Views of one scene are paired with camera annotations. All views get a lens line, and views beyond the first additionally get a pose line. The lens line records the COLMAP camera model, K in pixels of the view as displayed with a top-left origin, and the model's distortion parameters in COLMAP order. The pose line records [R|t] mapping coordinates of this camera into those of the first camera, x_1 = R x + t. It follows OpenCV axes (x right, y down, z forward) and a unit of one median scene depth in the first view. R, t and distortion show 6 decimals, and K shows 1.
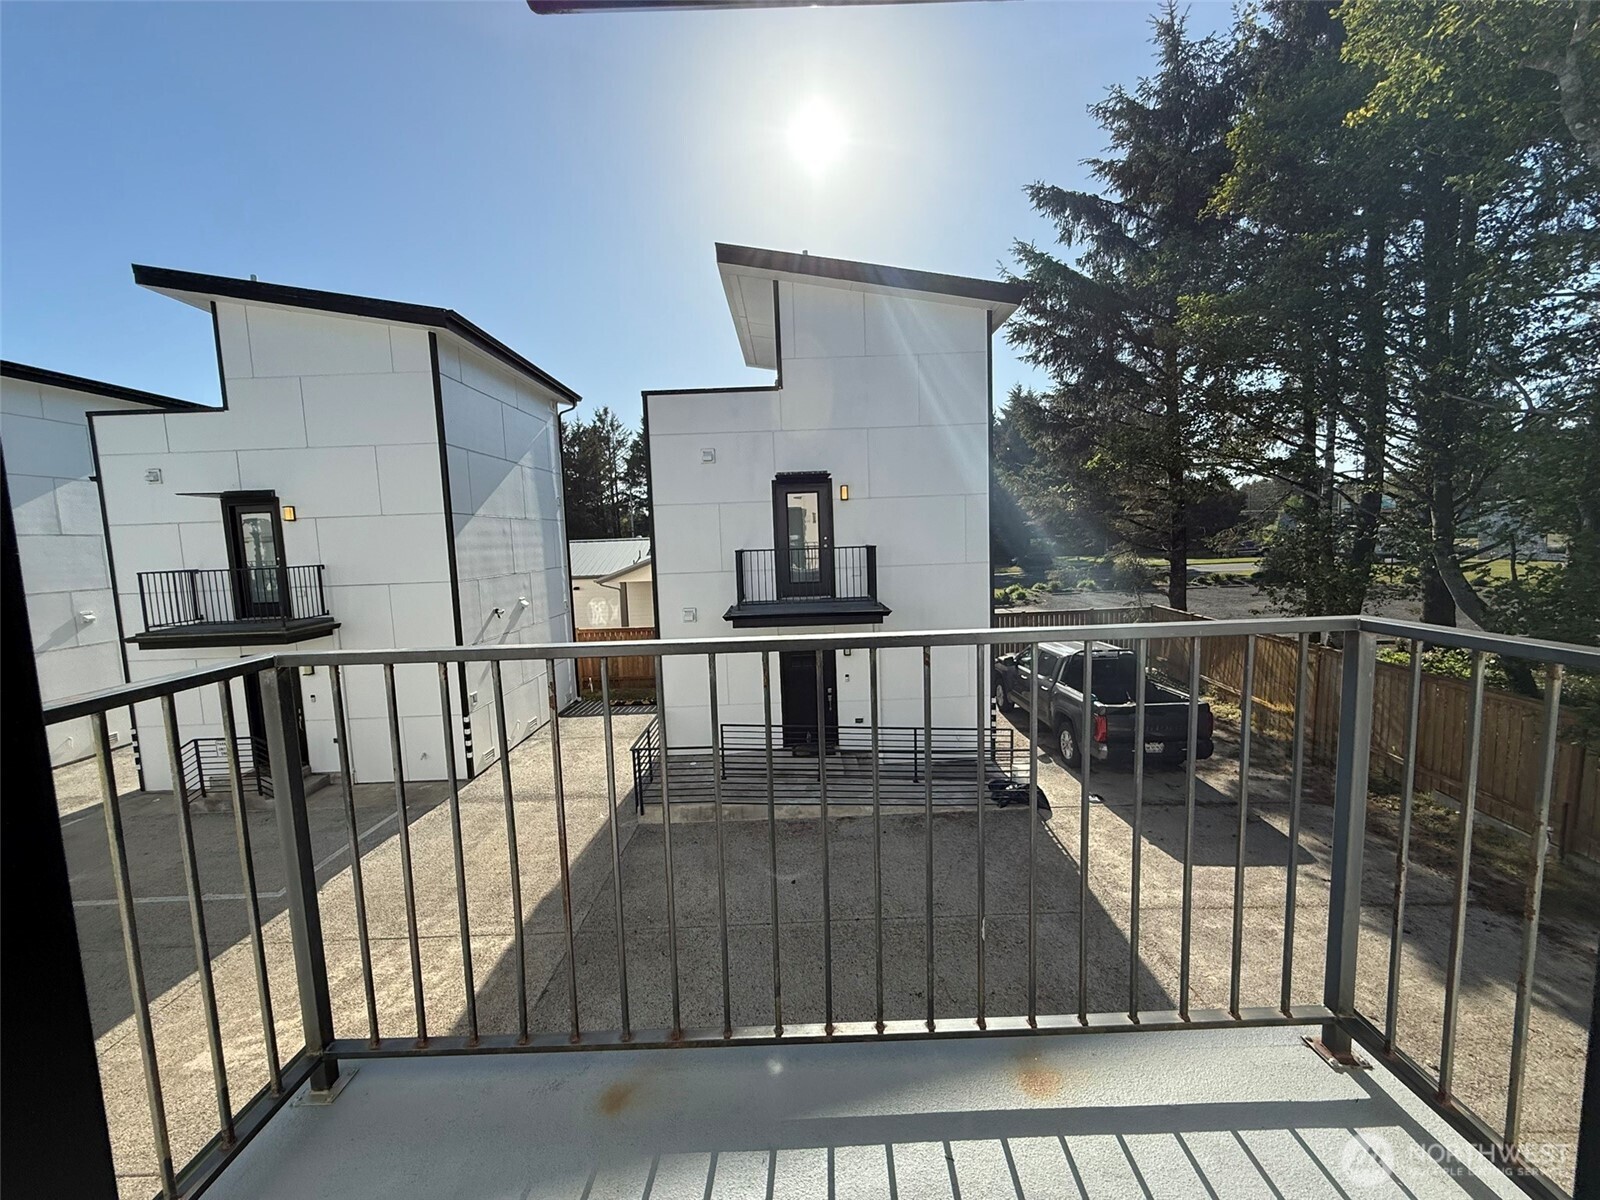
lens RADIAL K [[636.7, 0, 789.2], [0, 636.7, 601.3], [0, 0, 1]] dist [-0.001066, 0.000195]
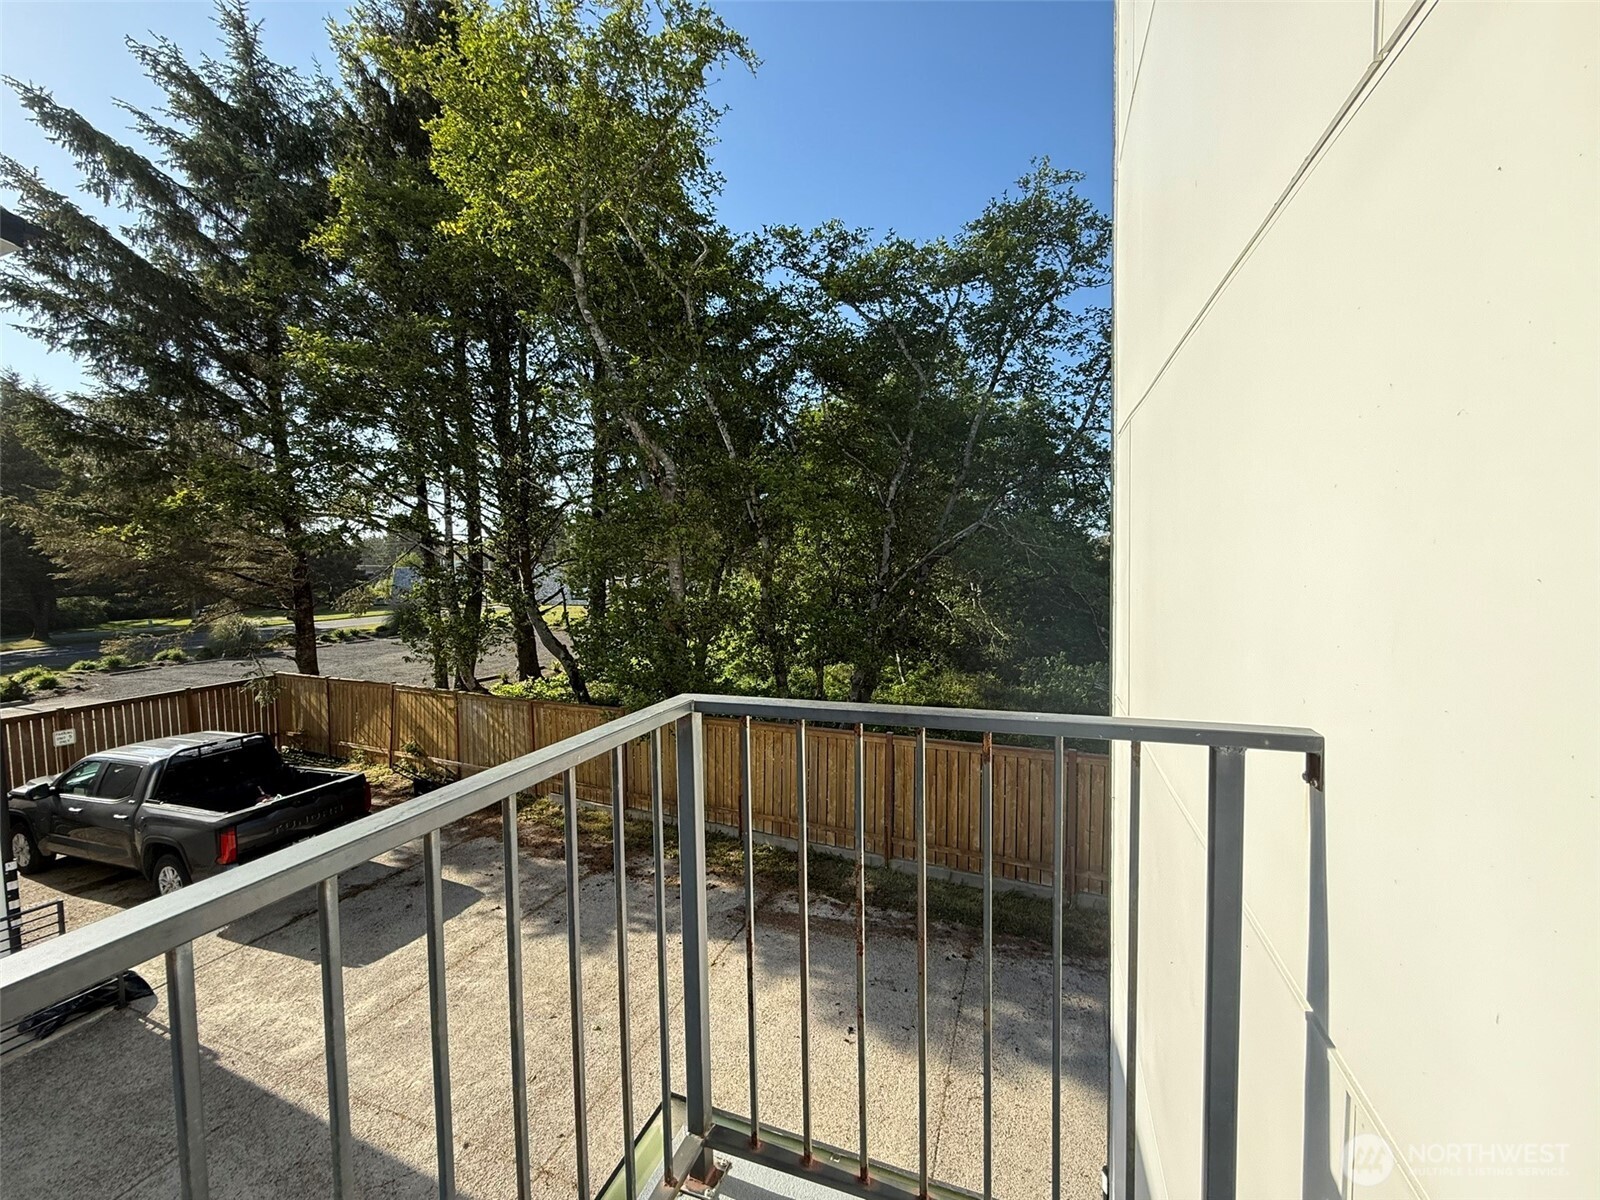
lens RADIAL K [[636.7, 0, 801.3], [0, 636.7, 597.9], [0, 0, 1]] dist [-0.001066, 0.000195]
pose [[0.336971, -0.021921, 0.941260, 0.006921], [0.105850, 0.994273, -0.014739, -0.008025], [-0.935546, 0.104599, 0.337362, 0.045957]]
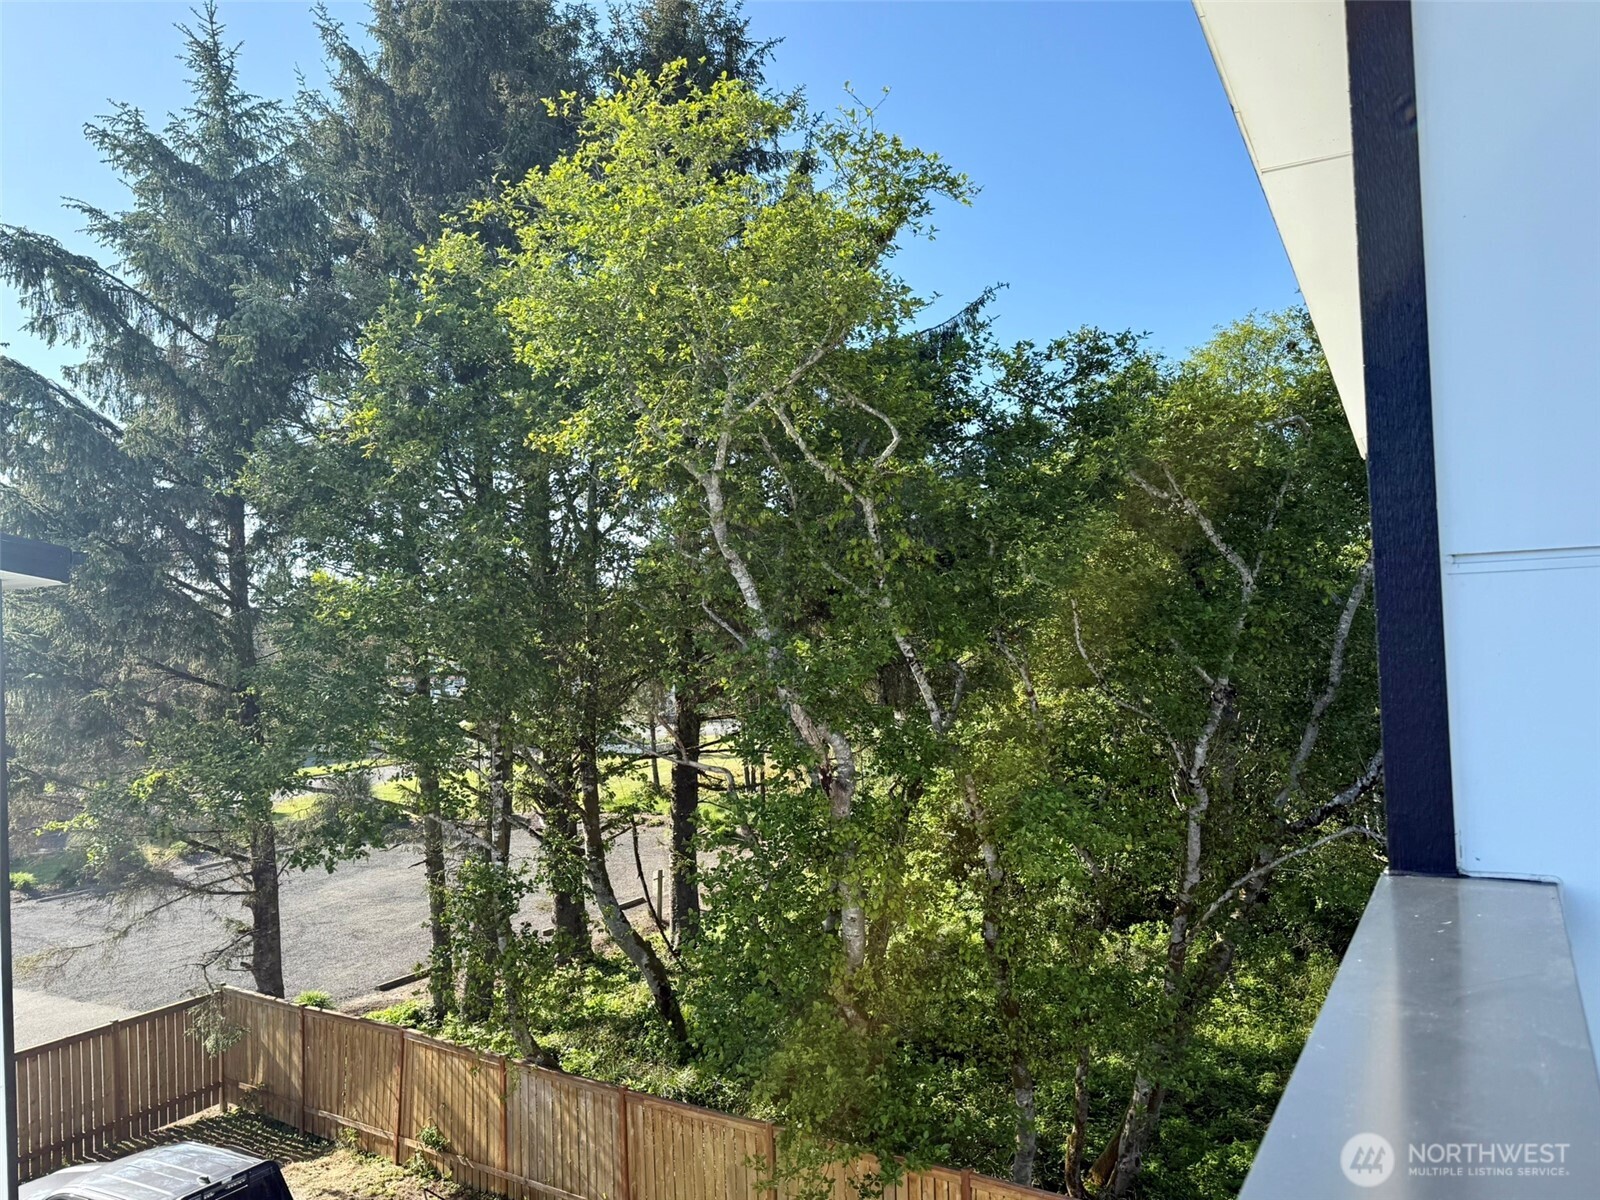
lens RADIAL K [[1225.9, 0, 807.4], [0, 1225.9, 601.0], [0, 0, 1]] dist [0.029768, -0.019541]
pose [[0.490072, 0.032788, 0.871065, -0.144243], [0.107767, 0.989347, -0.097872, -0.186592], [-0.864995, 0.141836, 0.481317, -0.006919]]
